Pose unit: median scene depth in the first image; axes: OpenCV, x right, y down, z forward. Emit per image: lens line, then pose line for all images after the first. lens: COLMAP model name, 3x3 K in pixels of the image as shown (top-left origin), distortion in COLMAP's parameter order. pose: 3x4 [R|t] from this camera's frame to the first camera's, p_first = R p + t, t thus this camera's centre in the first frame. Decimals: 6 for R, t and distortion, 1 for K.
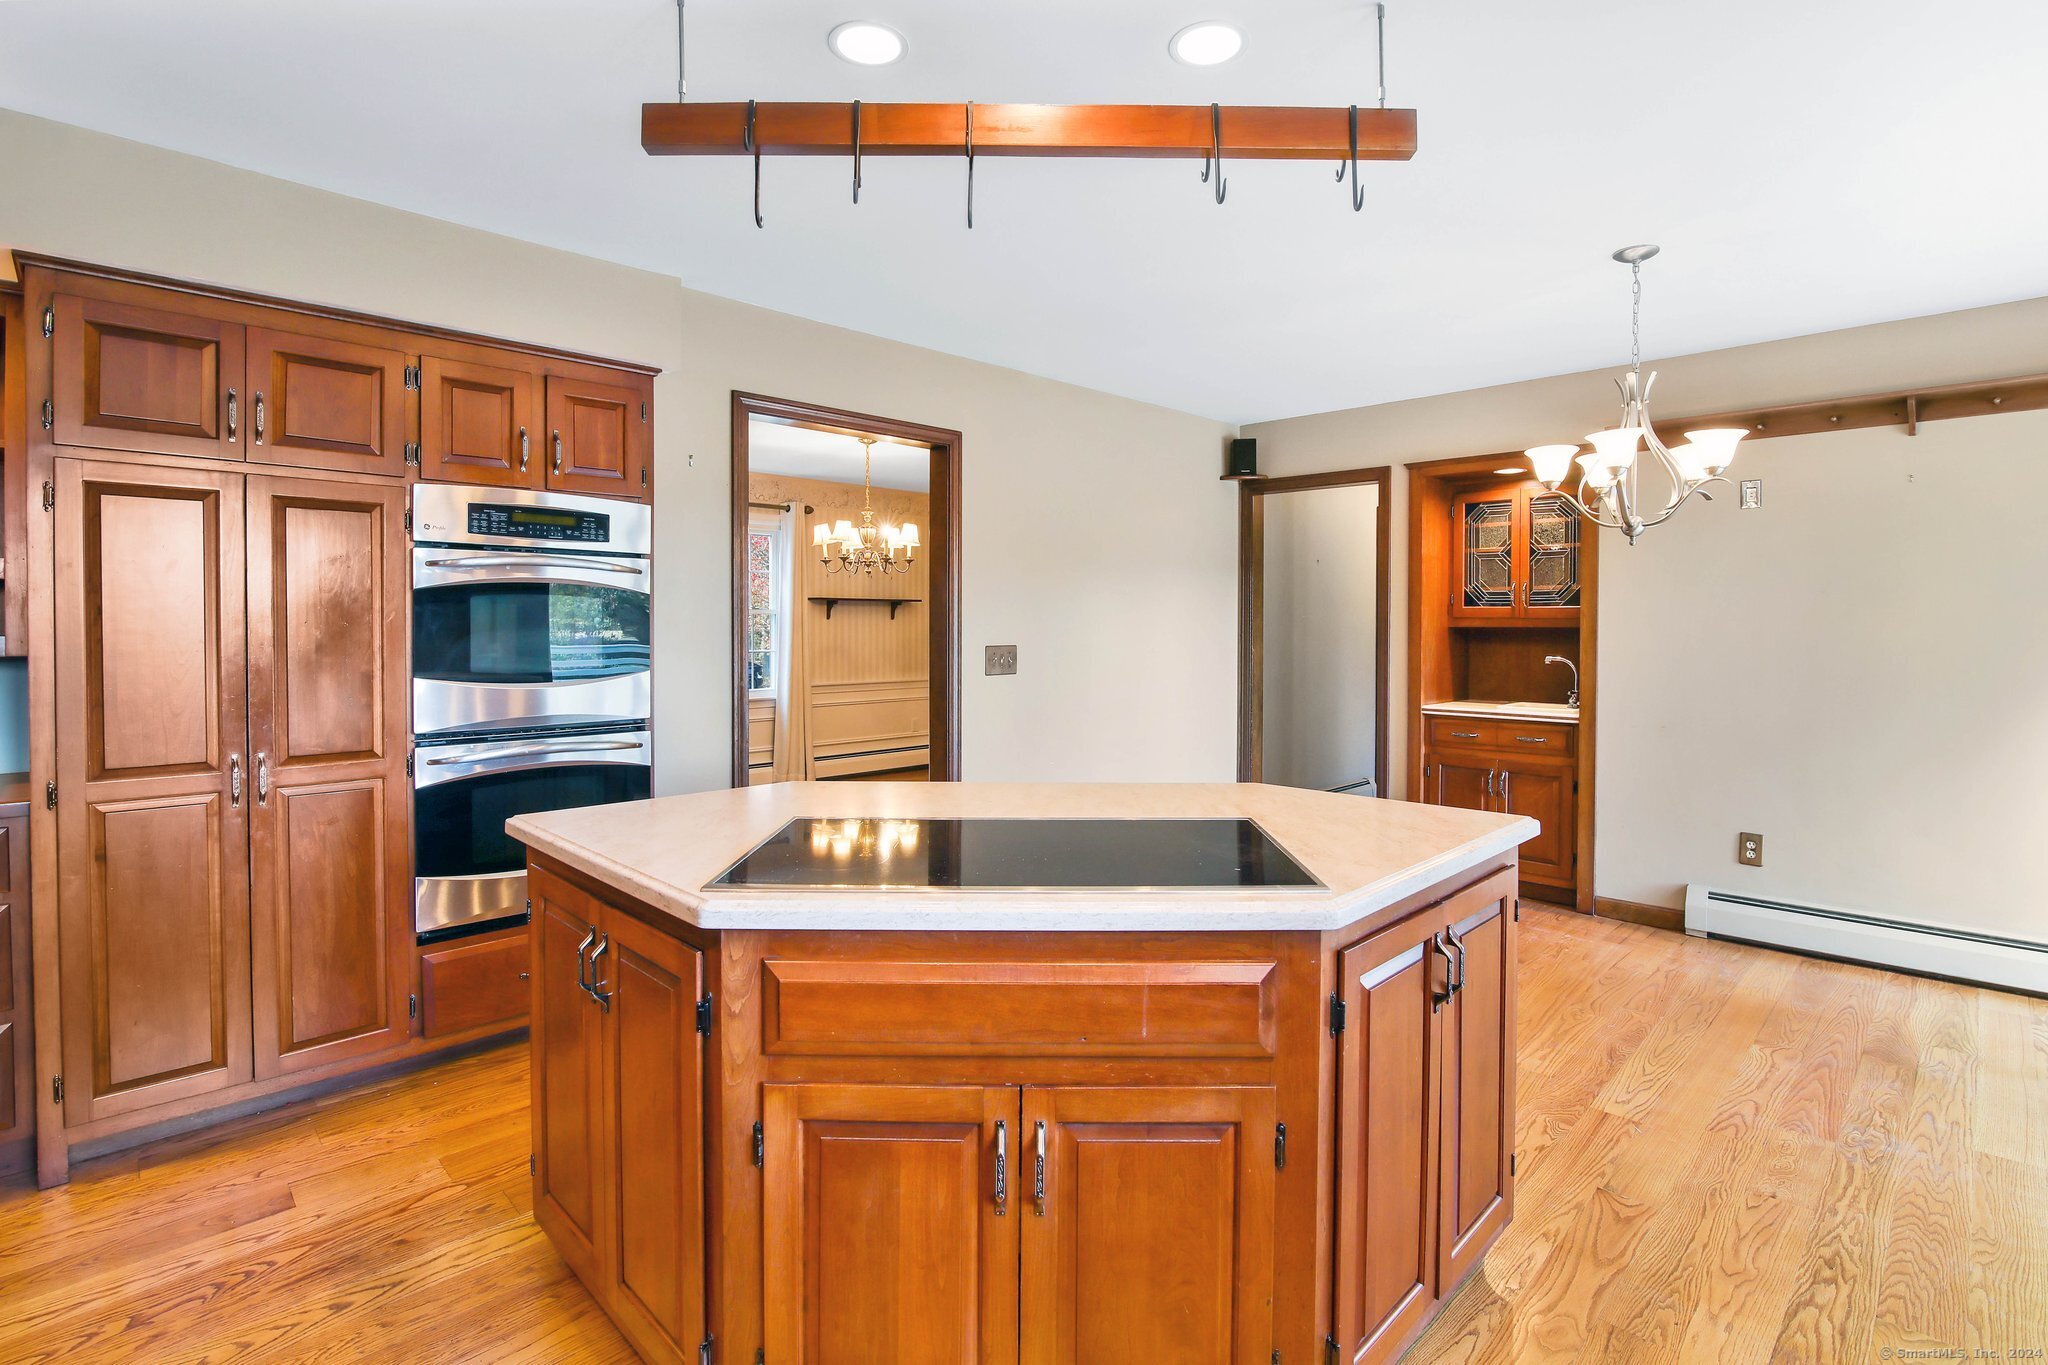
lens RADIAL K [[976.1, 0, 1040.4], [0, 976.1, 621.1], [0, 0, 1]] dist [-0.001682, -0.000035]
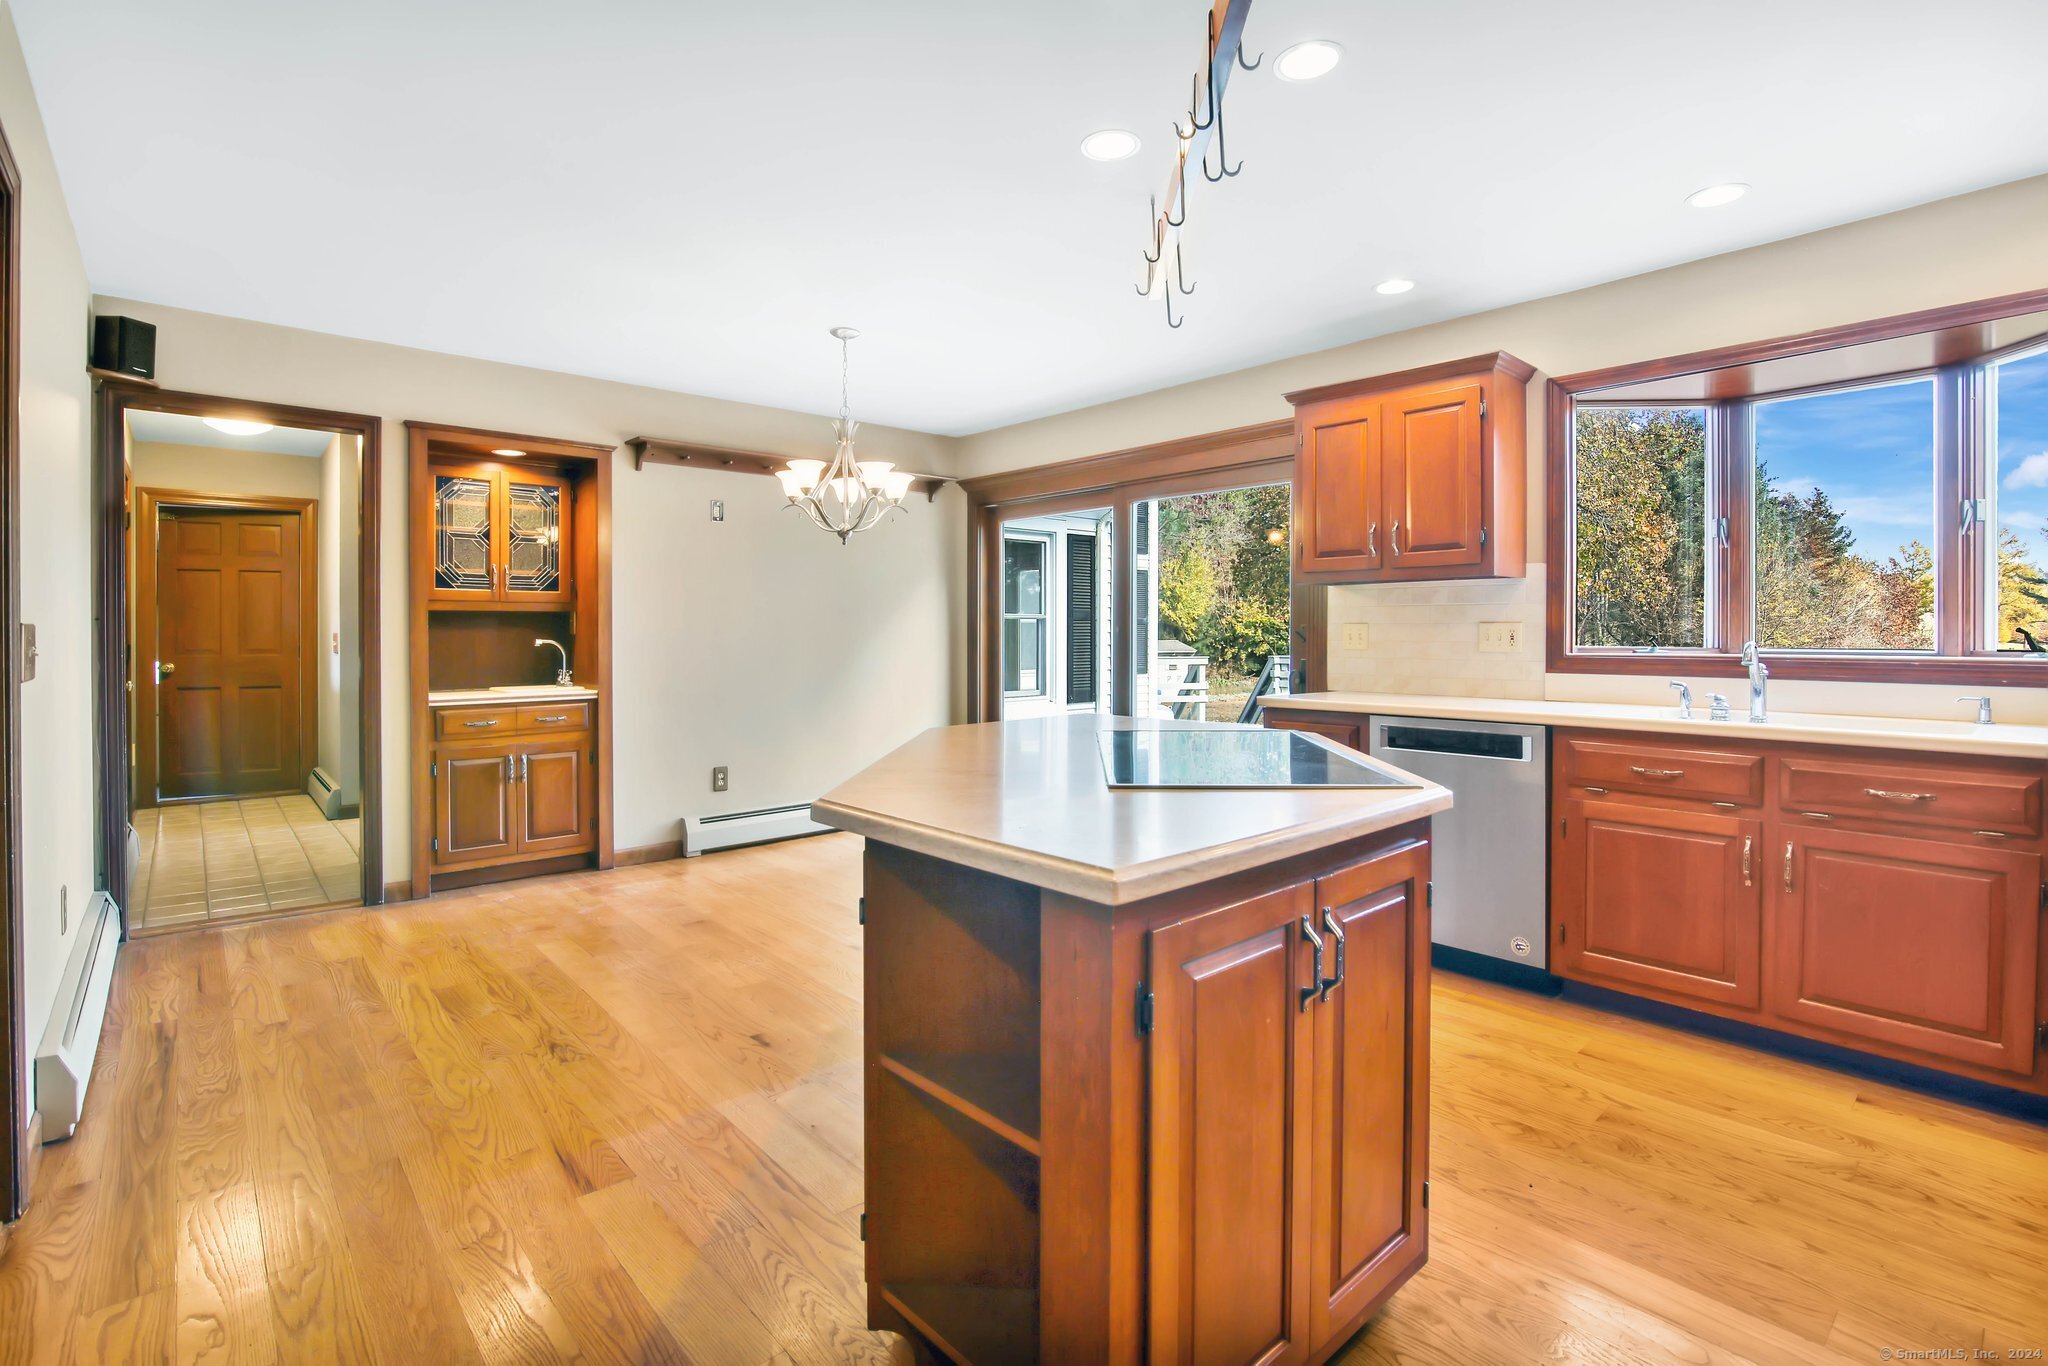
lens RADIAL K [[976.1, 0, 1040.4], [0, 976.1, 621.6], [0, 0, 1]] dist [-0.001682, -0.000035]
pose [[0.065653, 0.008609, 0.997805, -0.561974], [0.001967, 0.999960, -0.008757, 0.032570], [-0.997841, 0.002538, 0.065634, 0.475145]]
